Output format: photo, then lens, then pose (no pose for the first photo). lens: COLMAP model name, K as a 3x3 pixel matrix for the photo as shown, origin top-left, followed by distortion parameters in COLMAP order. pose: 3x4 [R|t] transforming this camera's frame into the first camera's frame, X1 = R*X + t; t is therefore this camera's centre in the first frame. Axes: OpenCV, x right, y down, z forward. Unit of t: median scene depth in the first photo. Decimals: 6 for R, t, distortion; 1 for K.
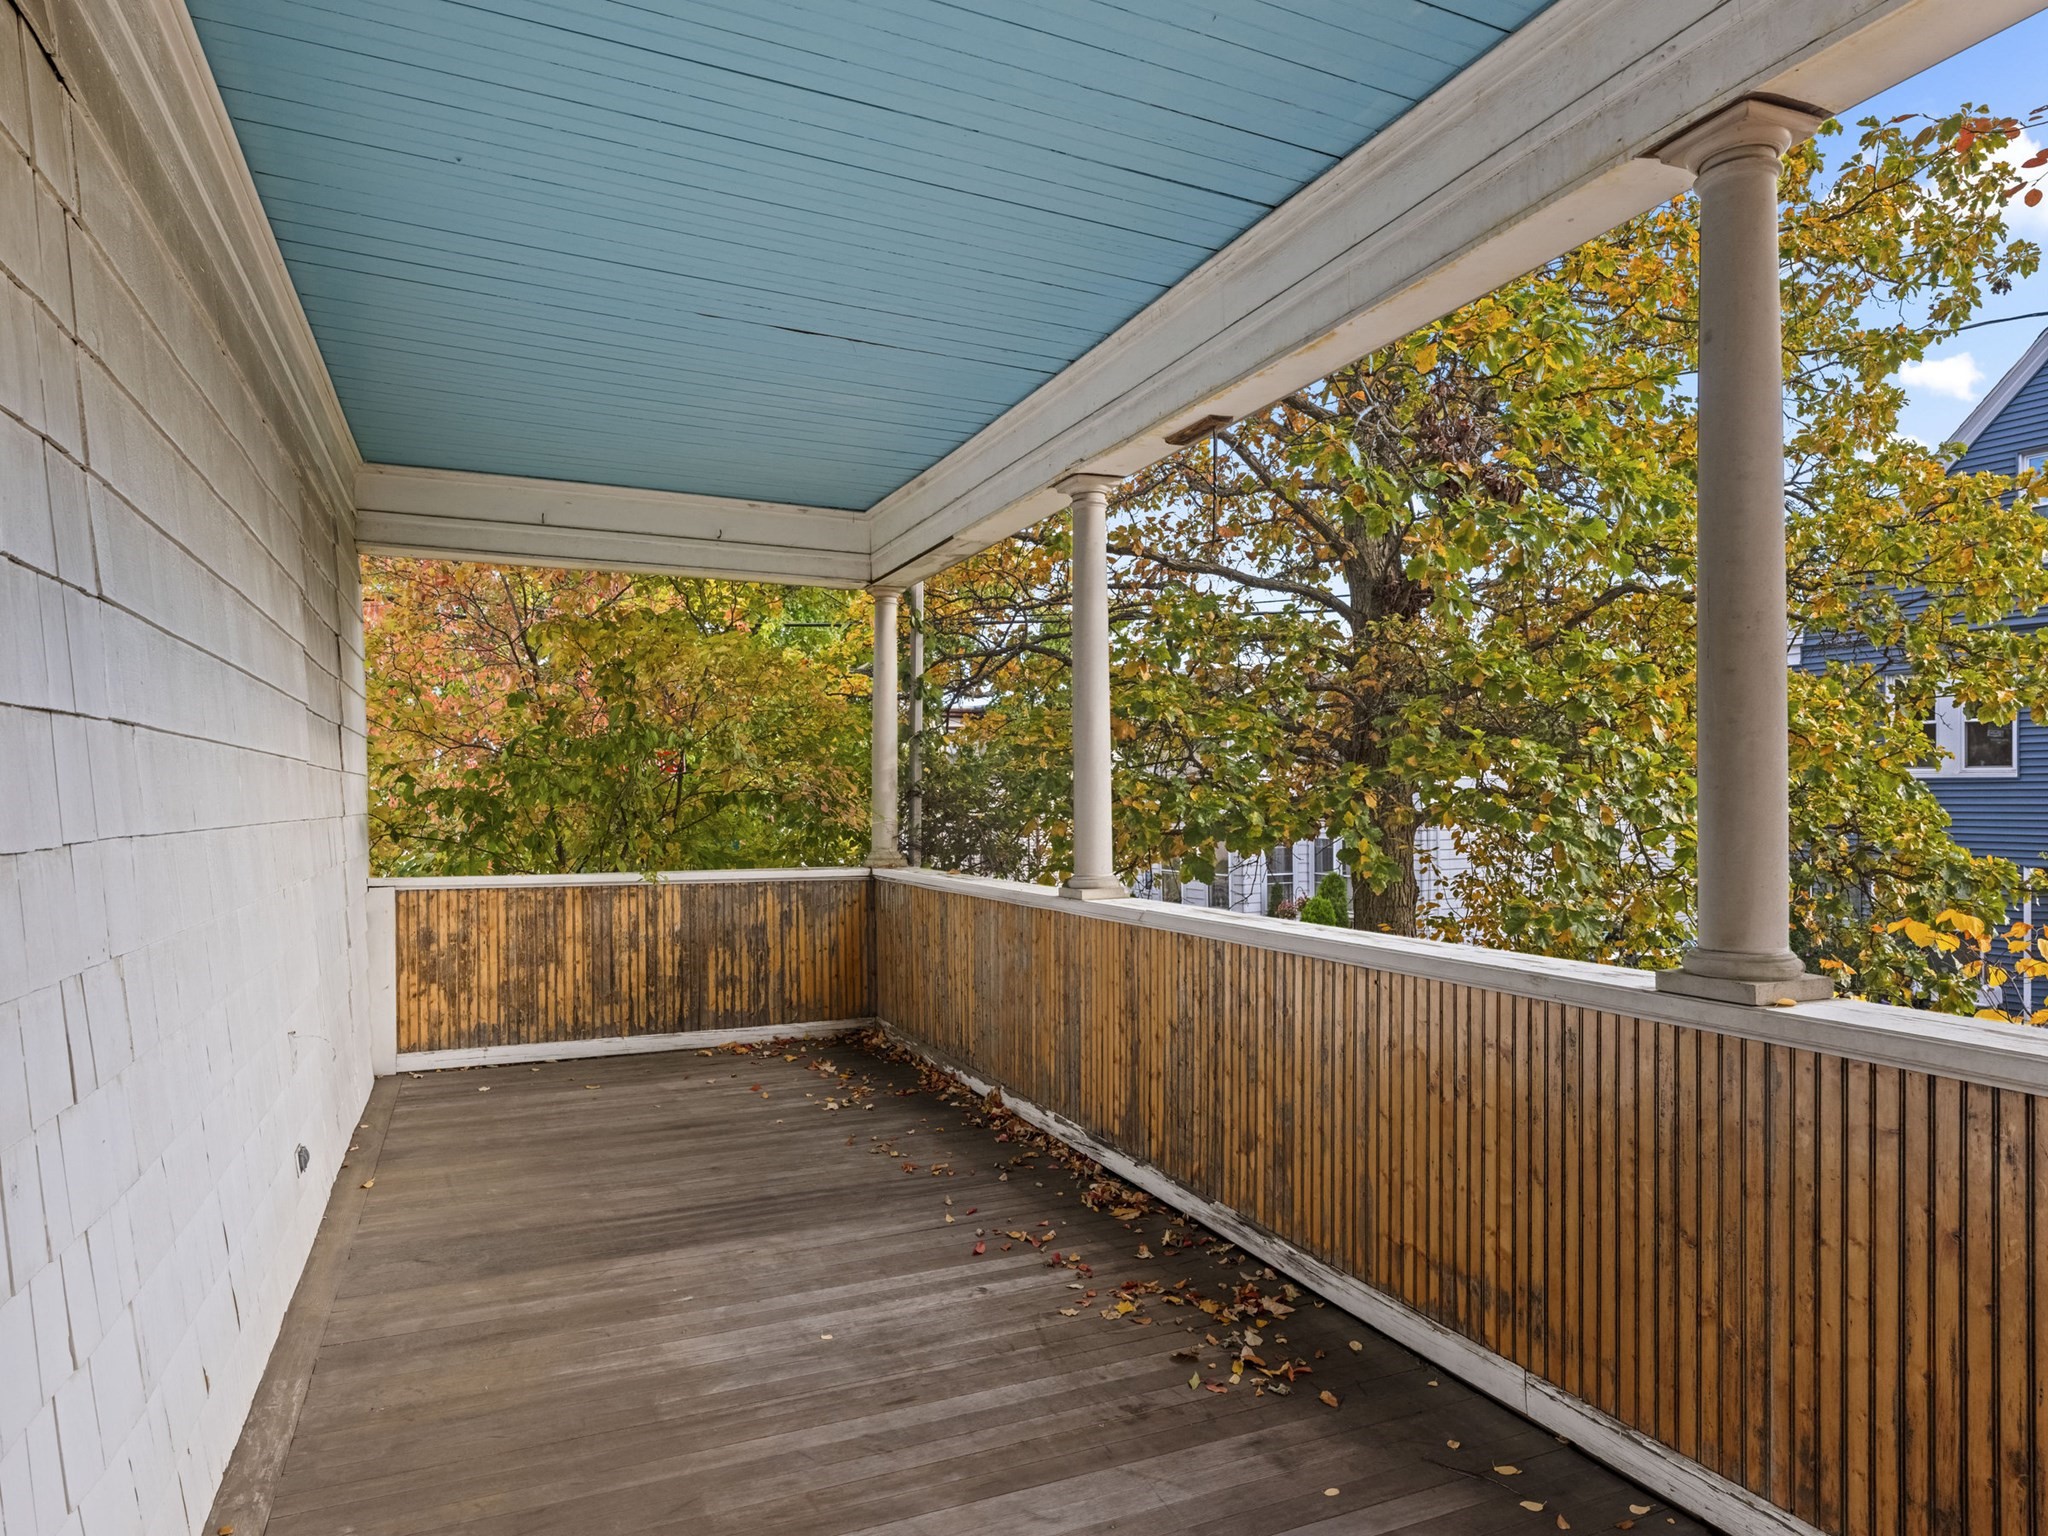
lens RADIAL K [[1206.8, 0, 1026.6], [0, 1206.8, 821.3], [0, 0, 1]] dist [0.015968, -0.008120]
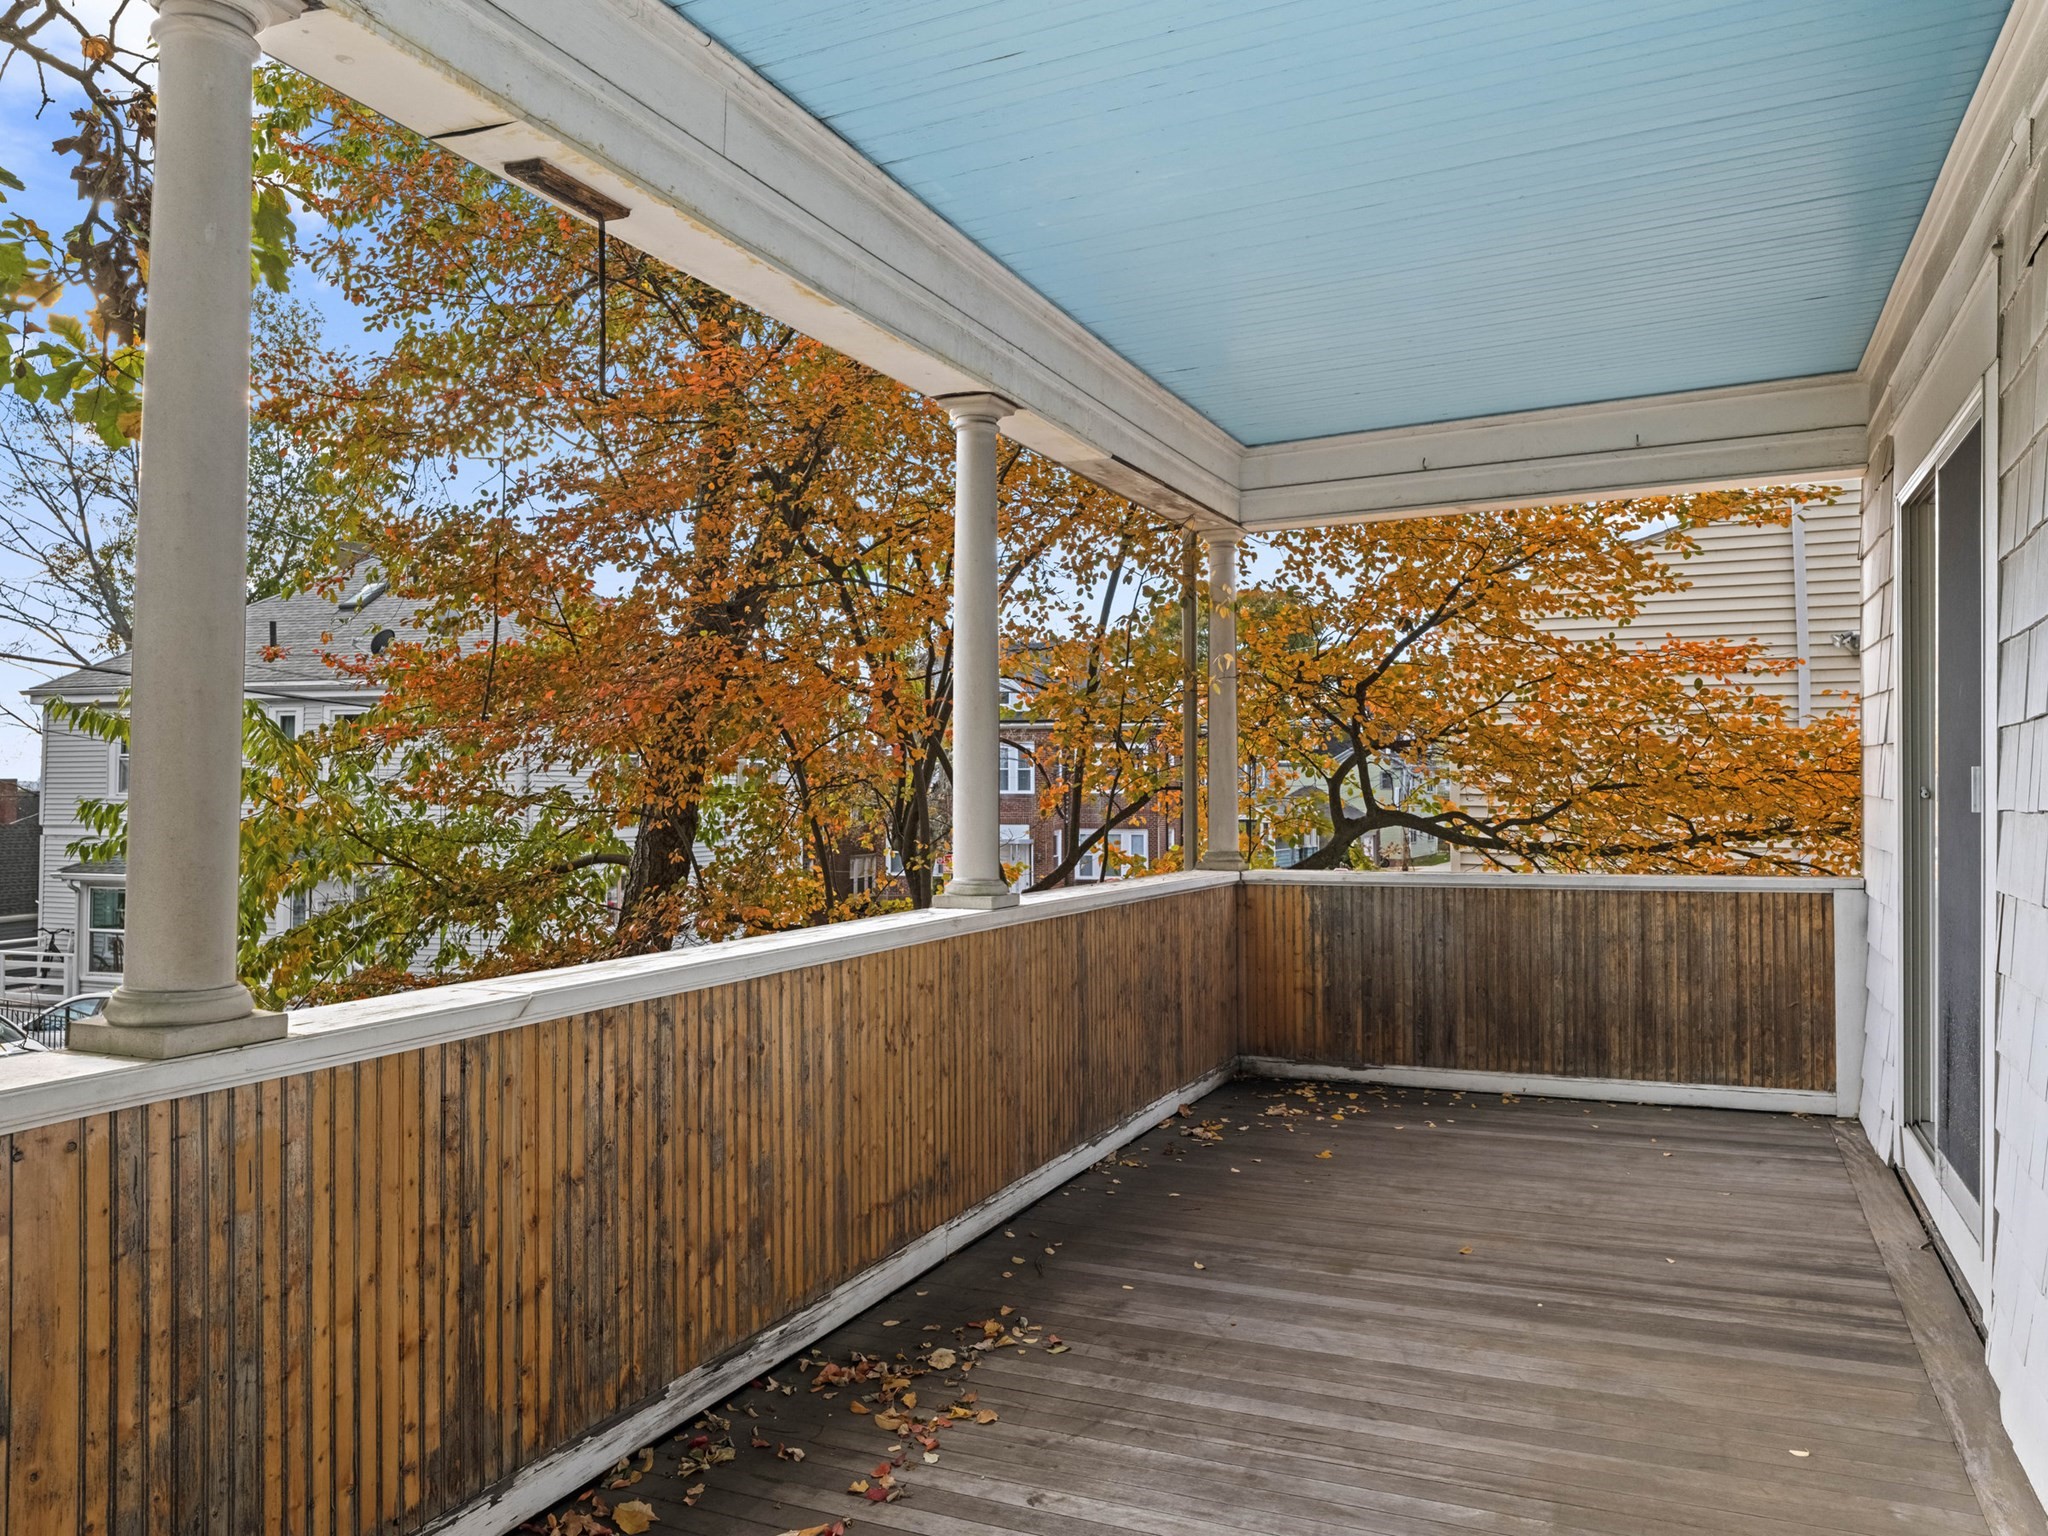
lens RADIAL K [[1456.0, 0, 1025.4], [0, 1456.0, 779.3], [0, 0, 1]] dist [0.008233, 0.000160]
pose [[-0.660039, 0.015467, 0.751072, -0.778275], [0.021800, 0.999761, -0.001430, -0.024718], [-0.750915, 0.015430, -0.660219, 1.816395]]
